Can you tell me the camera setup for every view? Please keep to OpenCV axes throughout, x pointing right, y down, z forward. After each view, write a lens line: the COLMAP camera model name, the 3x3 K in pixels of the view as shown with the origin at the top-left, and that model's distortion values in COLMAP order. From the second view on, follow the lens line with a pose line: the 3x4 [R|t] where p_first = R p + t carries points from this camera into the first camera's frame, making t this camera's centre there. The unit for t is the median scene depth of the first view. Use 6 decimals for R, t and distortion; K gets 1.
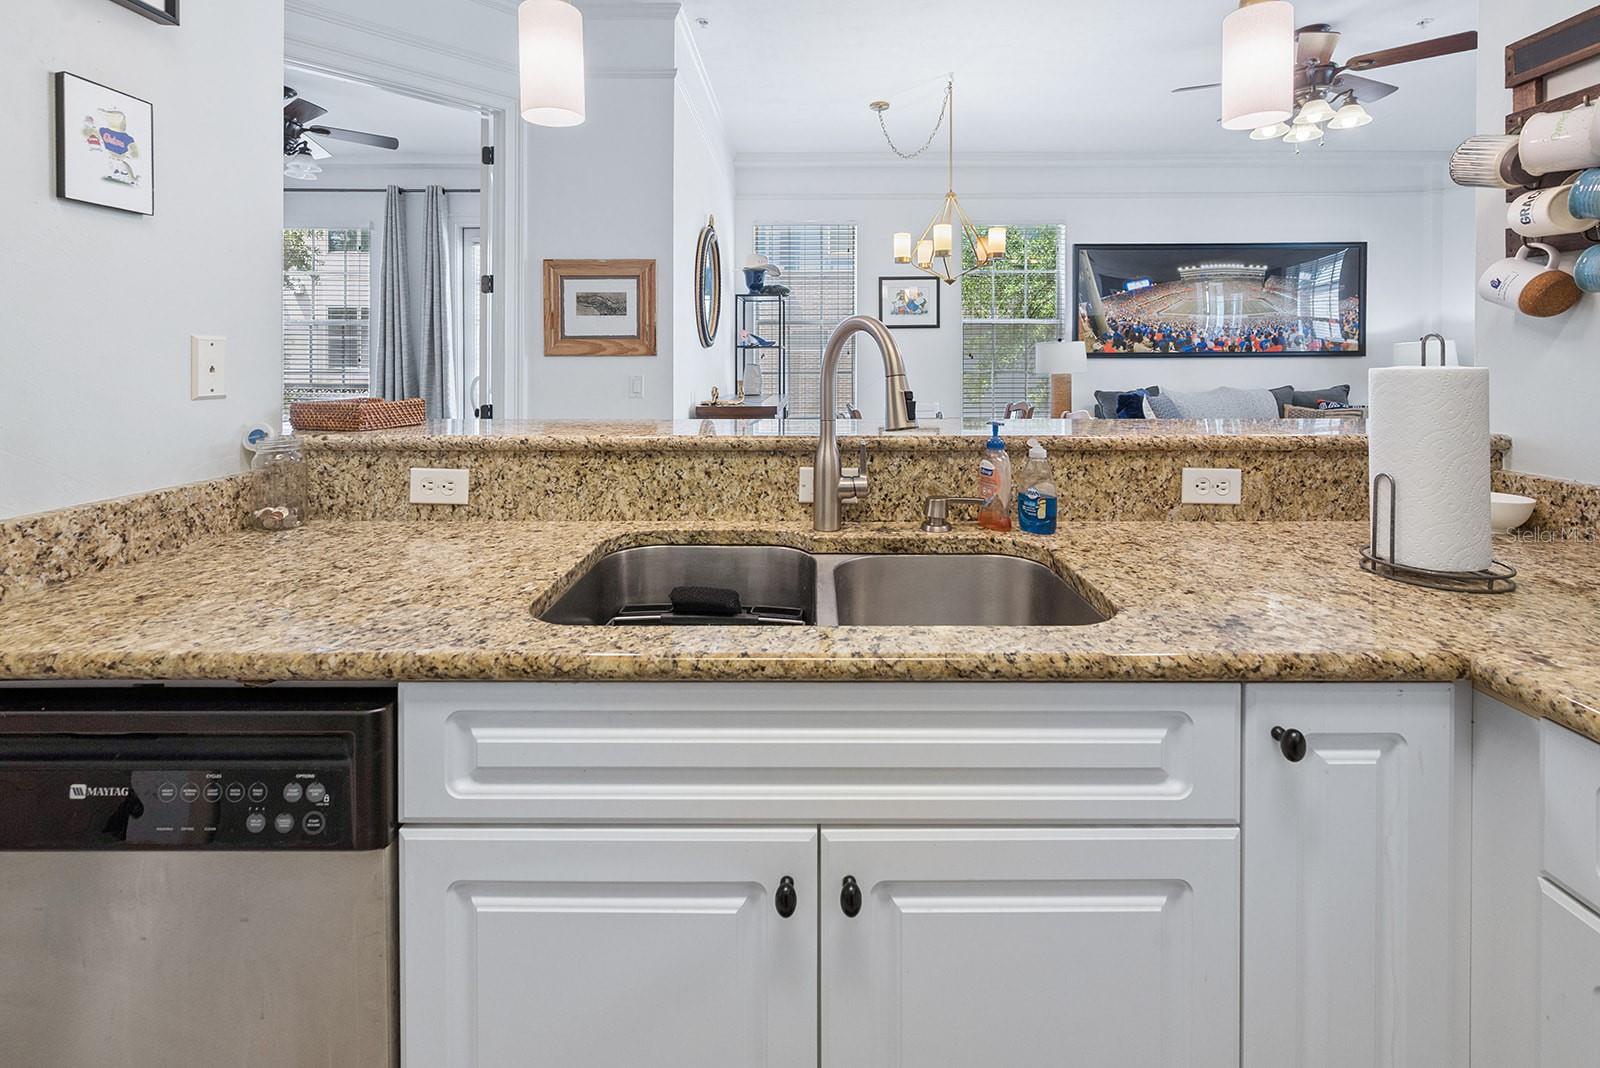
lens RADIAL K [[681.8, 0, 765.5], [0, 681.8, 357.4], [0, 0, 1]] dist [0.001180, -0.001049]
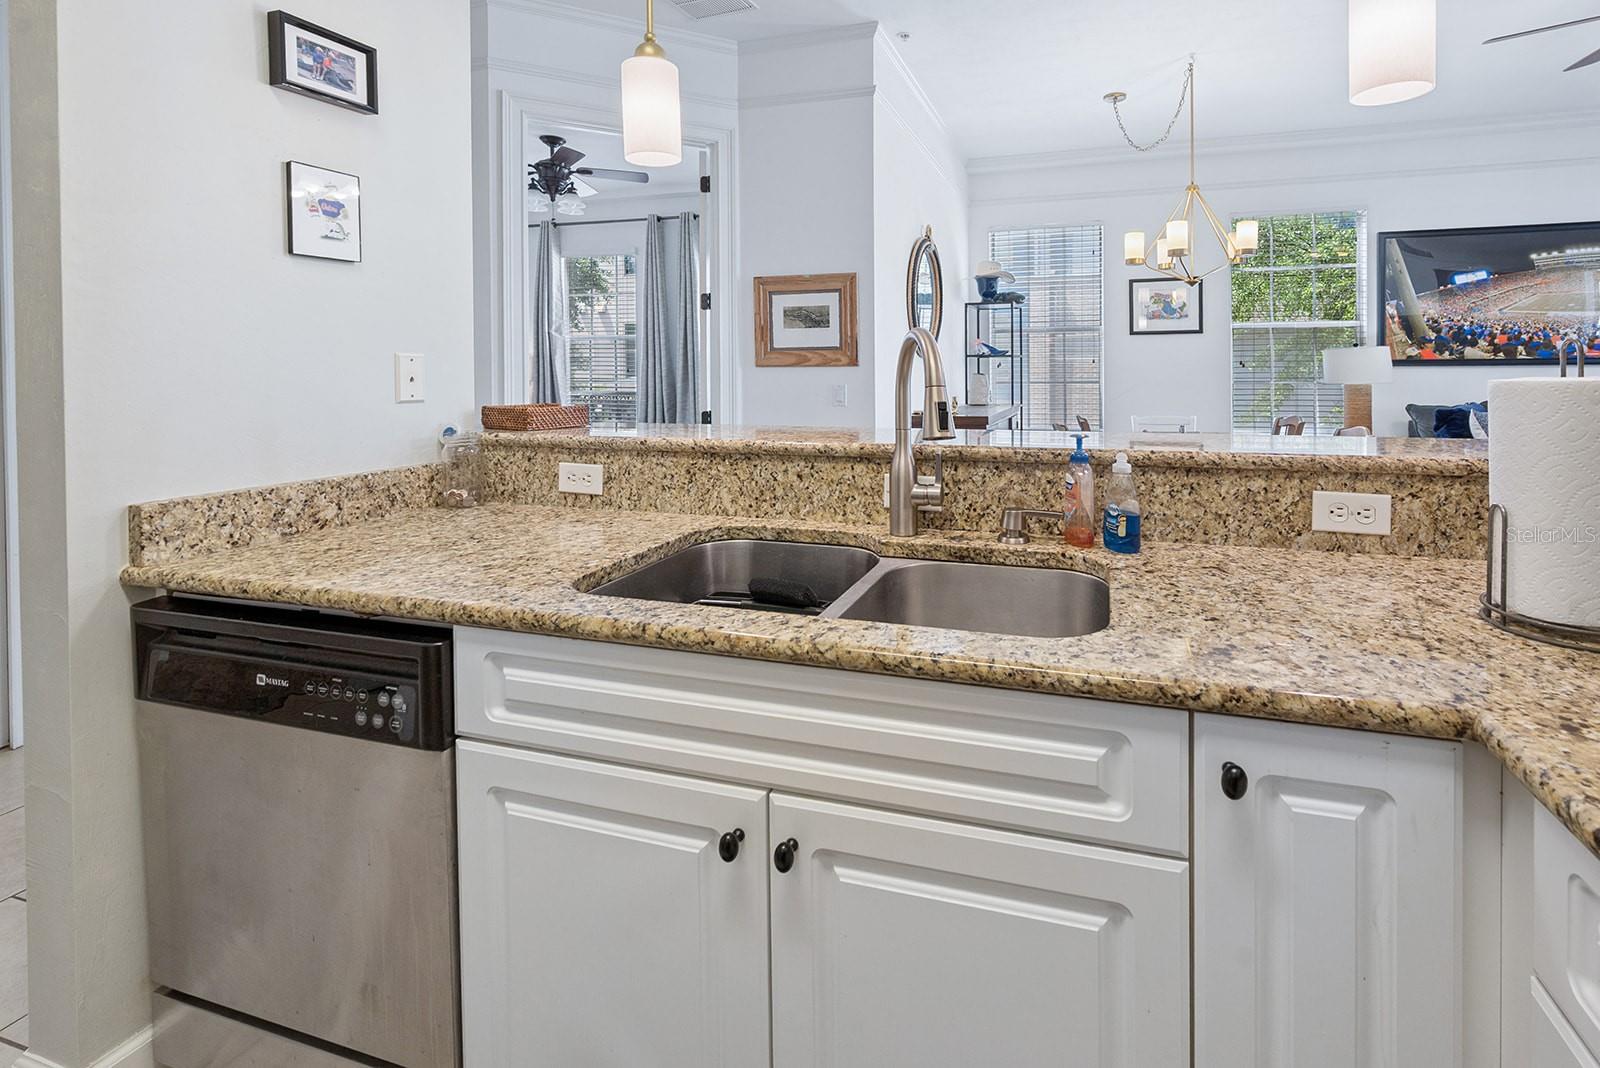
lens RADIAL K [[681.8, 0, 819.7], [0, 681.8, 370.1], [0, 0, 1]] dist [0.001180, -0.001049]
pose [[0.964371, -0.003449, -0.264530, 0.254244], [0.004426, 0.999985, 0.003095, -0.000602], [0.264515, -0.004156, 0.964373, -0.026845]]
